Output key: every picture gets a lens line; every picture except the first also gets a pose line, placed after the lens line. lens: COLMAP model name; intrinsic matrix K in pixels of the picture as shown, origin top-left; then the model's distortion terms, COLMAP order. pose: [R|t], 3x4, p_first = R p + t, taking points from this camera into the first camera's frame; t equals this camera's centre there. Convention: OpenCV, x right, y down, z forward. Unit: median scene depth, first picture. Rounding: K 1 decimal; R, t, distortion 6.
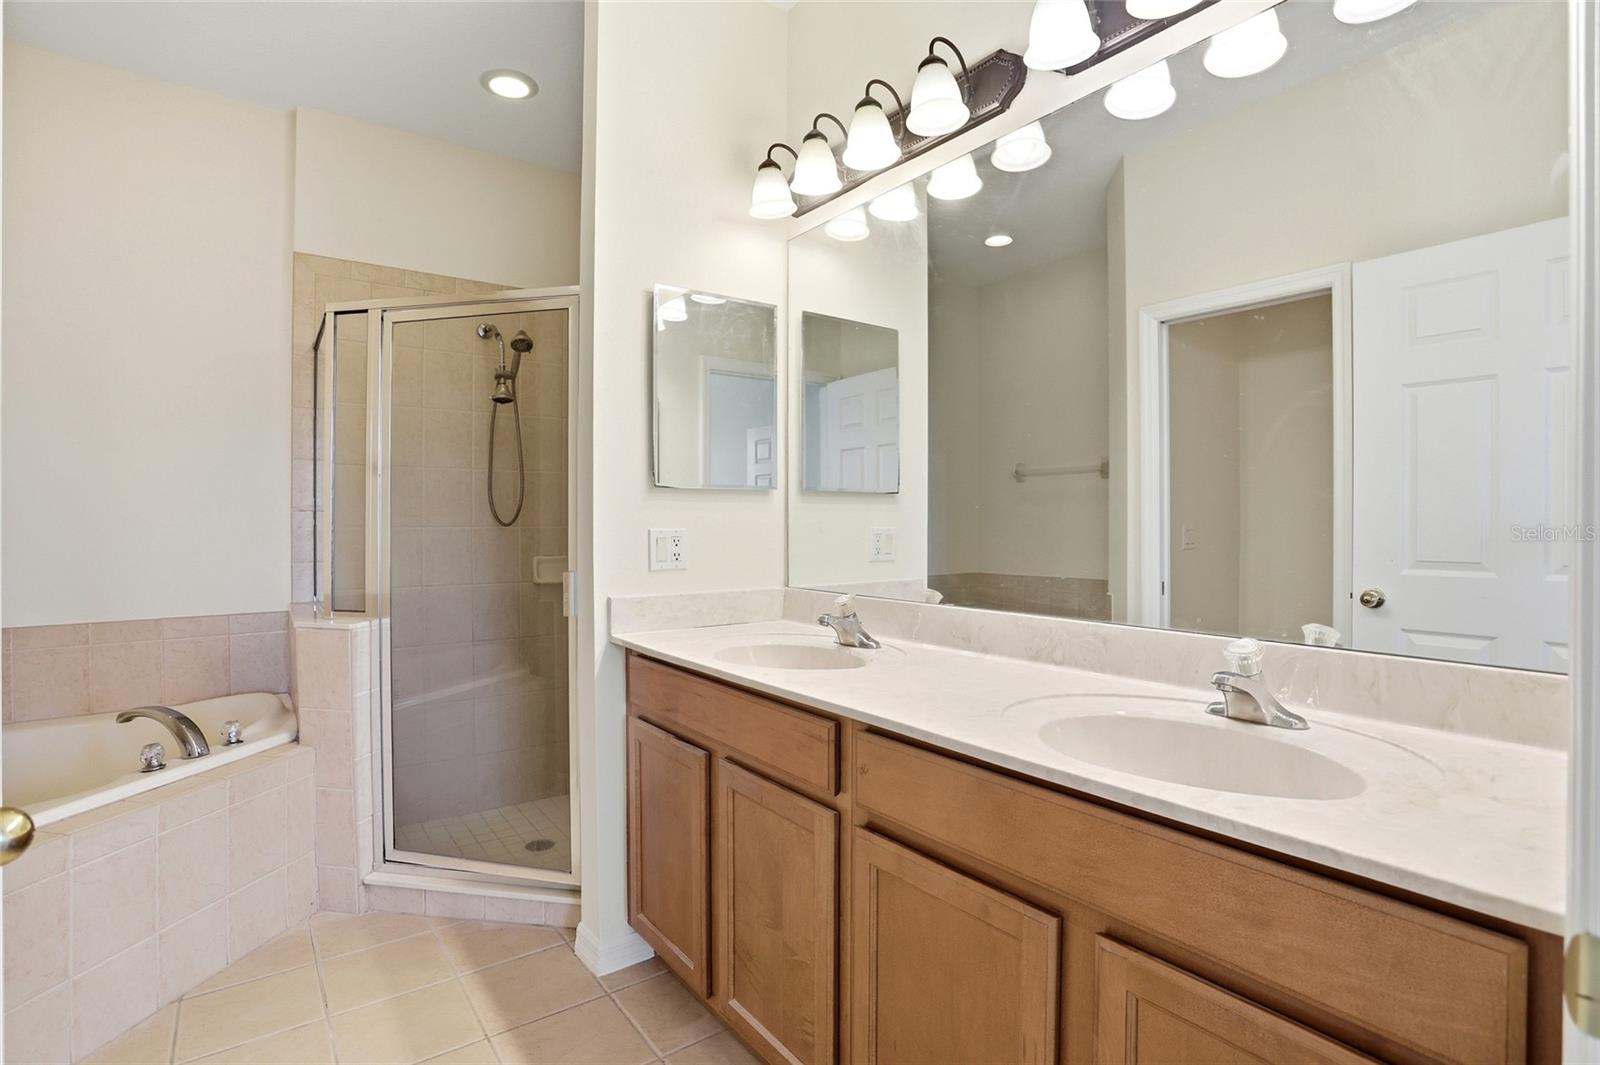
lens RADIAL K [[798.7, 0, 803.9], [0, 798.7, 523.6], [0, 0, 1]] dist [-0.084925, 0.040291]
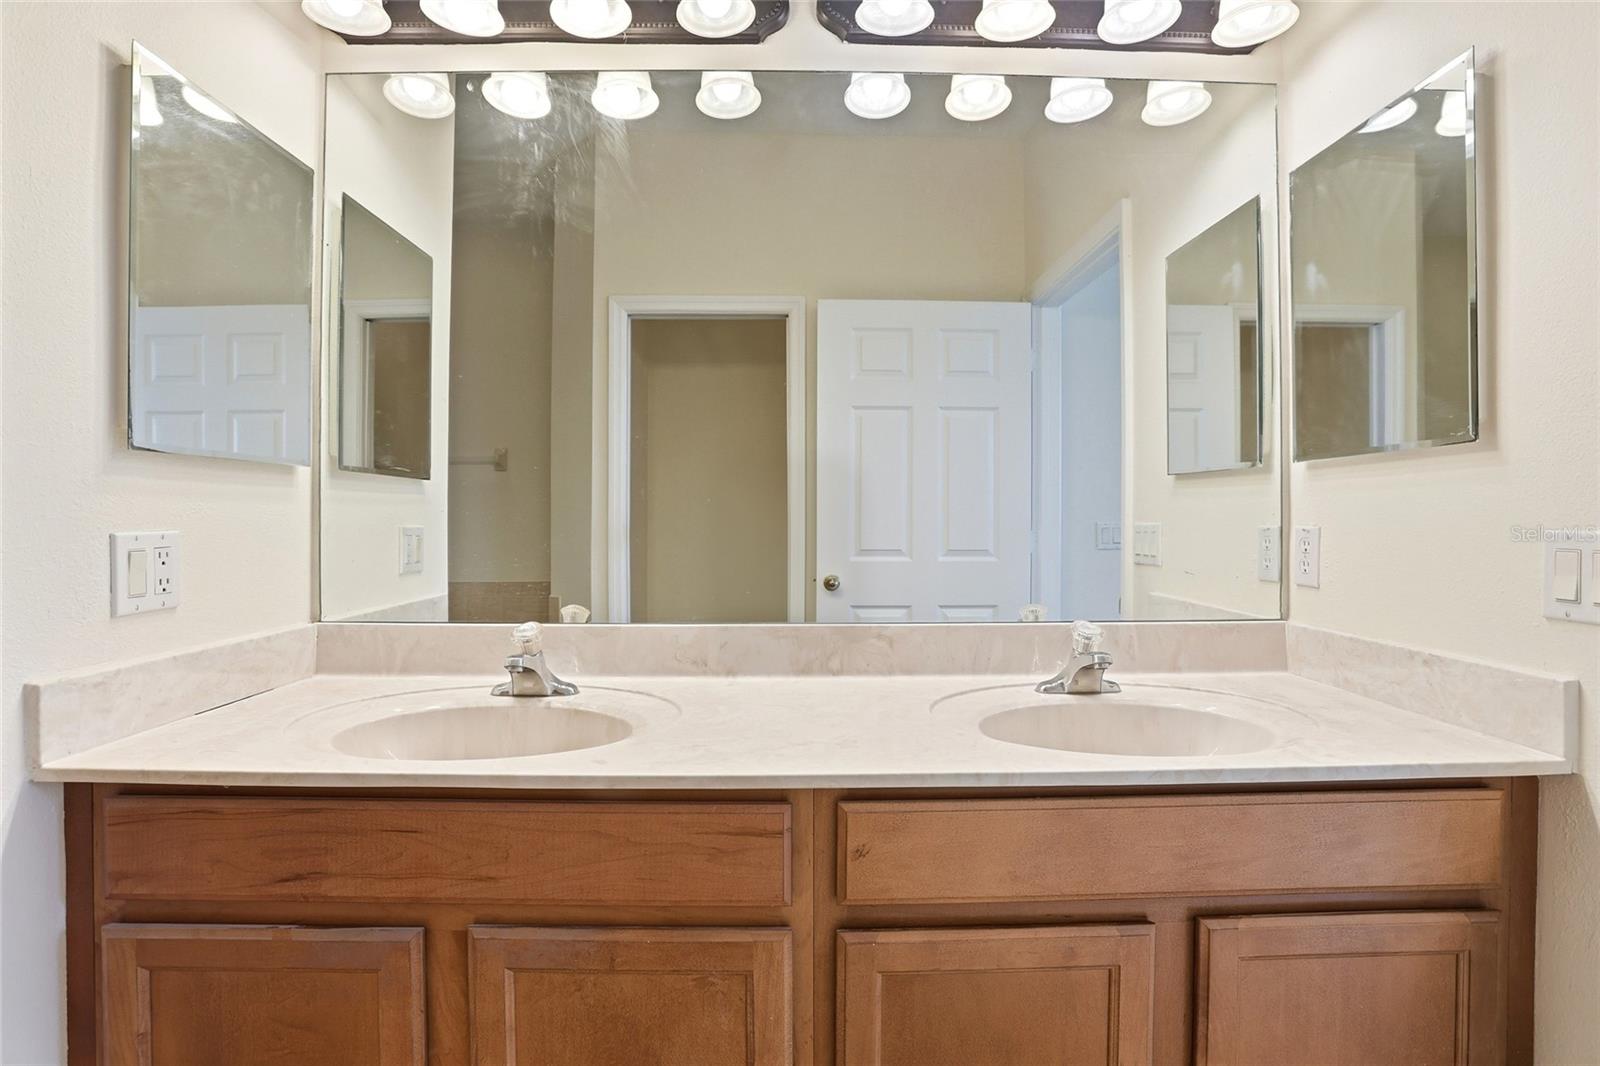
lens RADIAL K [[738.1, 0, 830.9], [0, 738.1, 537.1], [0, 0, 1]] dist [-0.057175, -0.000365]
pose [[0.555639, -0.017773, 0.831233, -0.309317], [-0.004575, 0.999691, 0.024433, -0.002745], [-0.831411, -0.017379, 0.555386, 0.410504]]
